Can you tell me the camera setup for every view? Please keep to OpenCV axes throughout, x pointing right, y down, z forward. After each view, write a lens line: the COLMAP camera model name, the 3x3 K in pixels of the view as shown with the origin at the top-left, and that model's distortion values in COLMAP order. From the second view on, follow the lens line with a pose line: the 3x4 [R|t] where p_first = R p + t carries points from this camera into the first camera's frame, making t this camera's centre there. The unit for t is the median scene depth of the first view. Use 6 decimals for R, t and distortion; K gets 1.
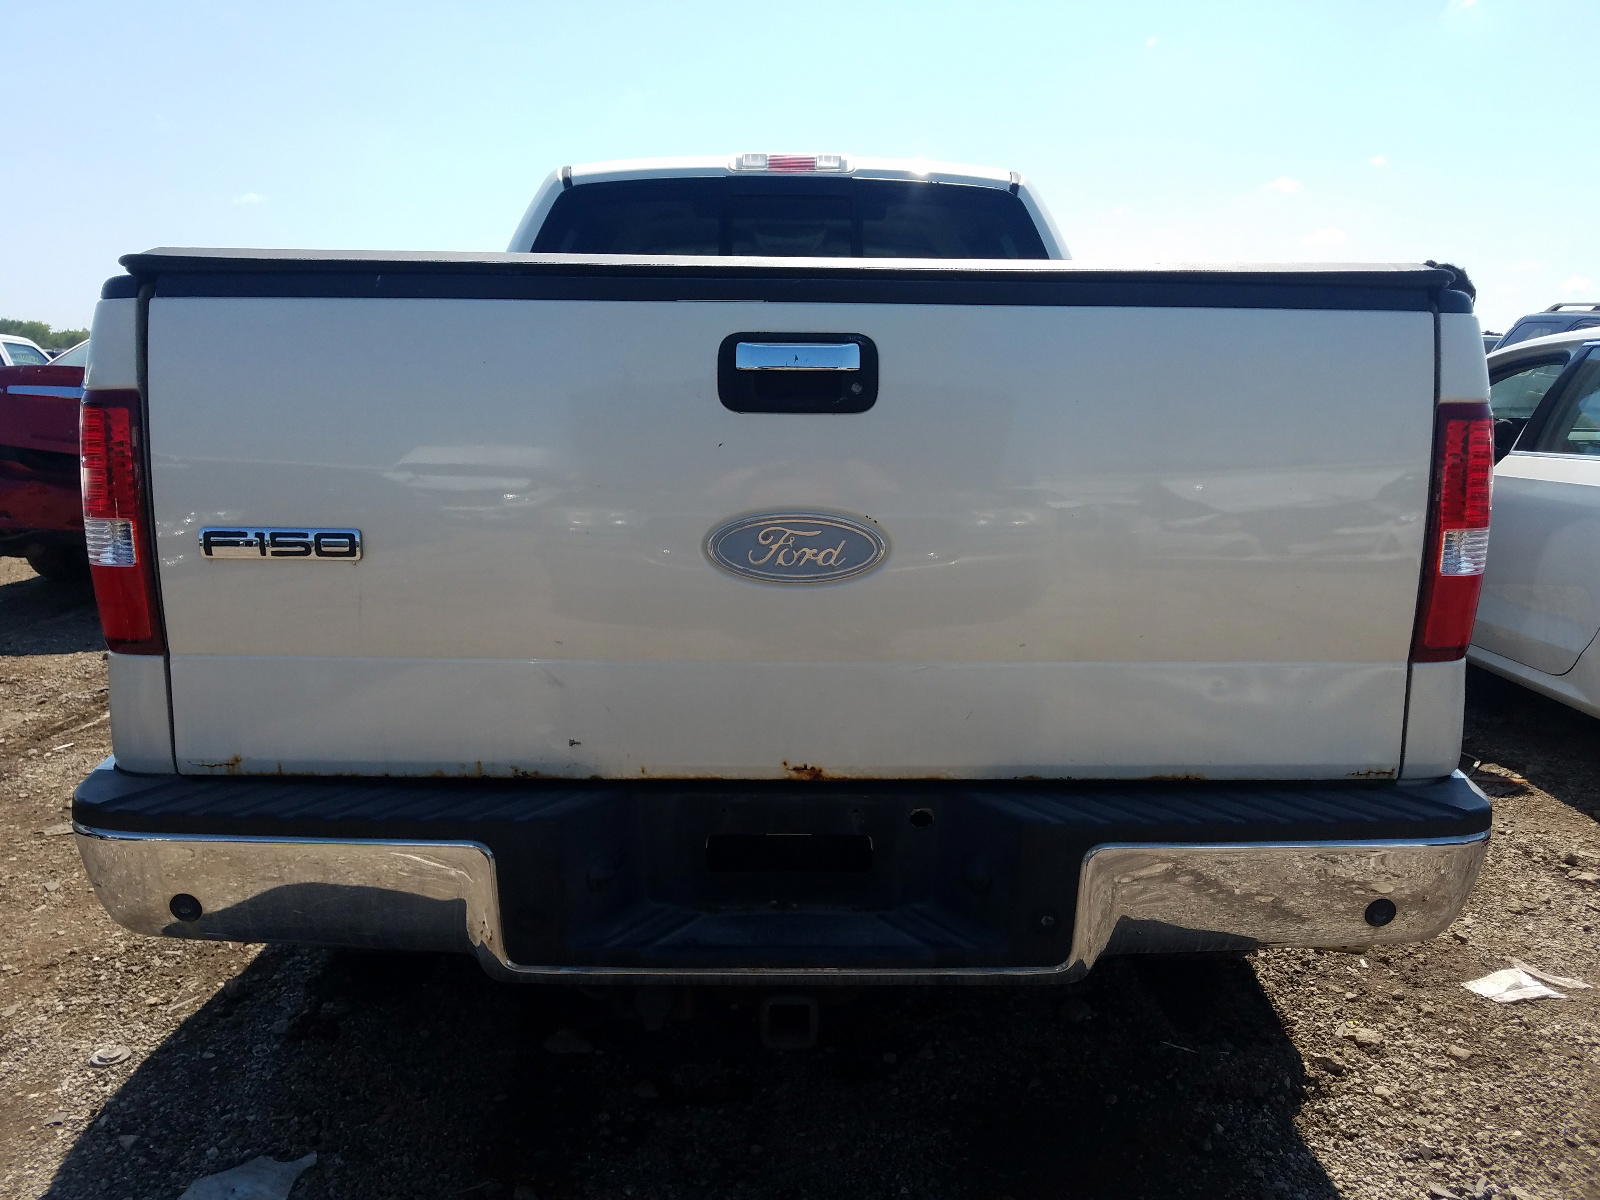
lens RADIAL K [[1219.1, 0, 809.5], [0, 1219.1, 603.8], [0, 0, 1]] dist [-0.000578, 0.005692]
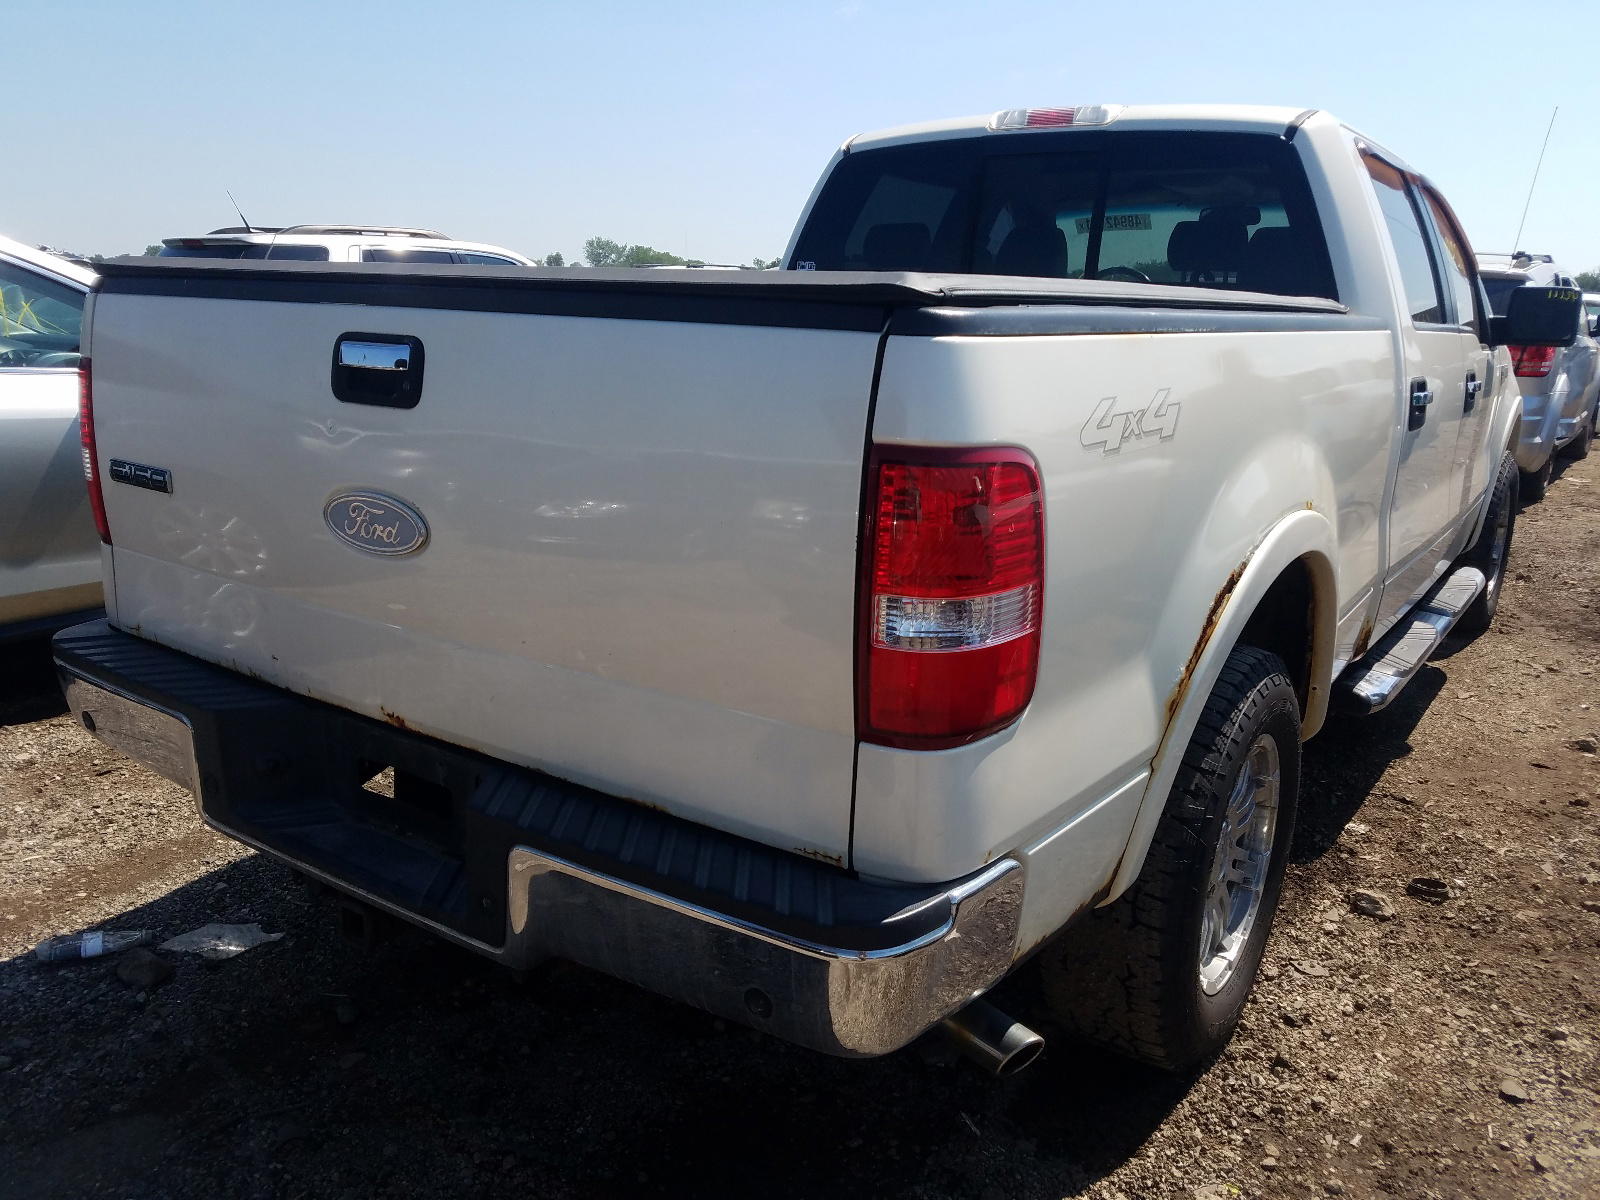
lens RADIAL K [[1219.1, 0, 809.5], [0, 1219.1, 603.8], [0, 0, 1]] dist [-0.000578, 0.005692]
pose [[0.823157, 0.154594, -0.546363, 0.926484], [-0.126728, 0.987971, 0.088618, -0.119896], [0.553491, -0.003707, 0.832847, 0.265203]]
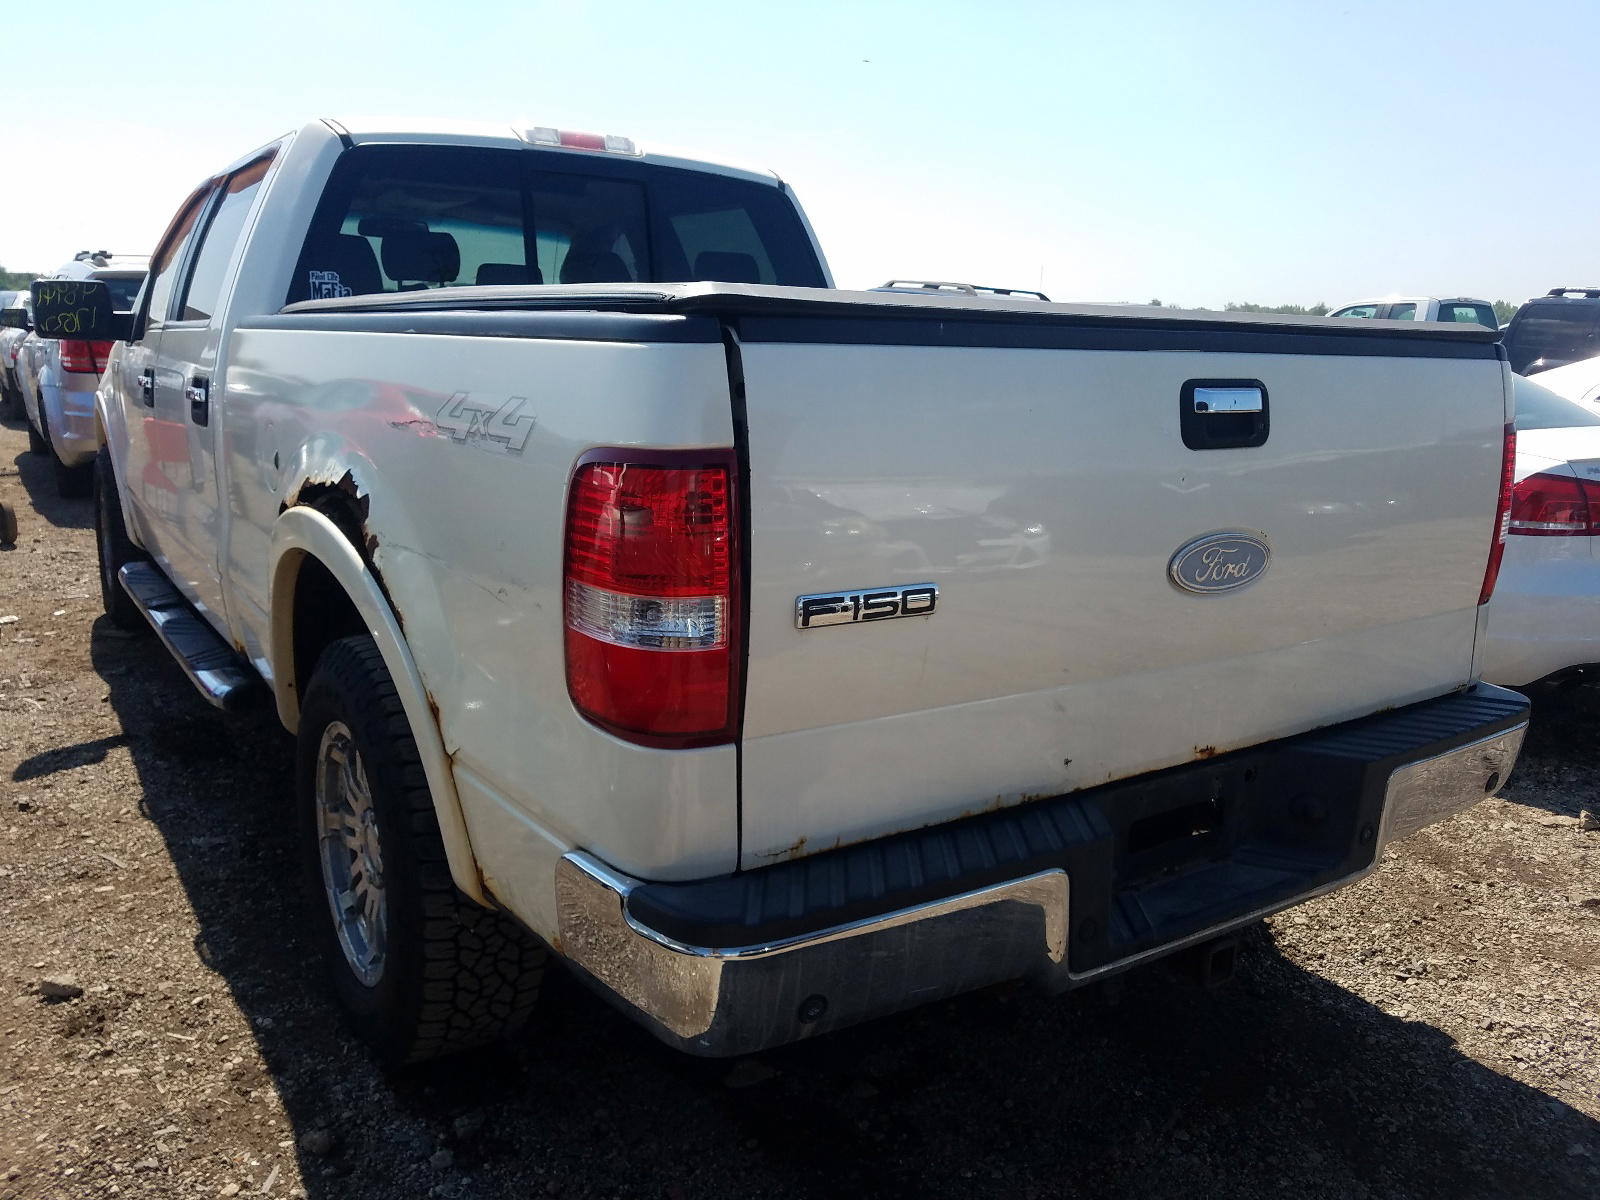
lens RADIAL K [[1222.2, 0, 803.8], [0, 1222.2, 594.5], [0, 0, 1]] dist [0.001592, -0.000884]
pose [[0.843150, -0.098195, 0.528637, -0.936018], [0.079859, 0.995148, 0.057479, -0.111460], [-0.531716, -0.006247, 0.846900, 0.213158]]
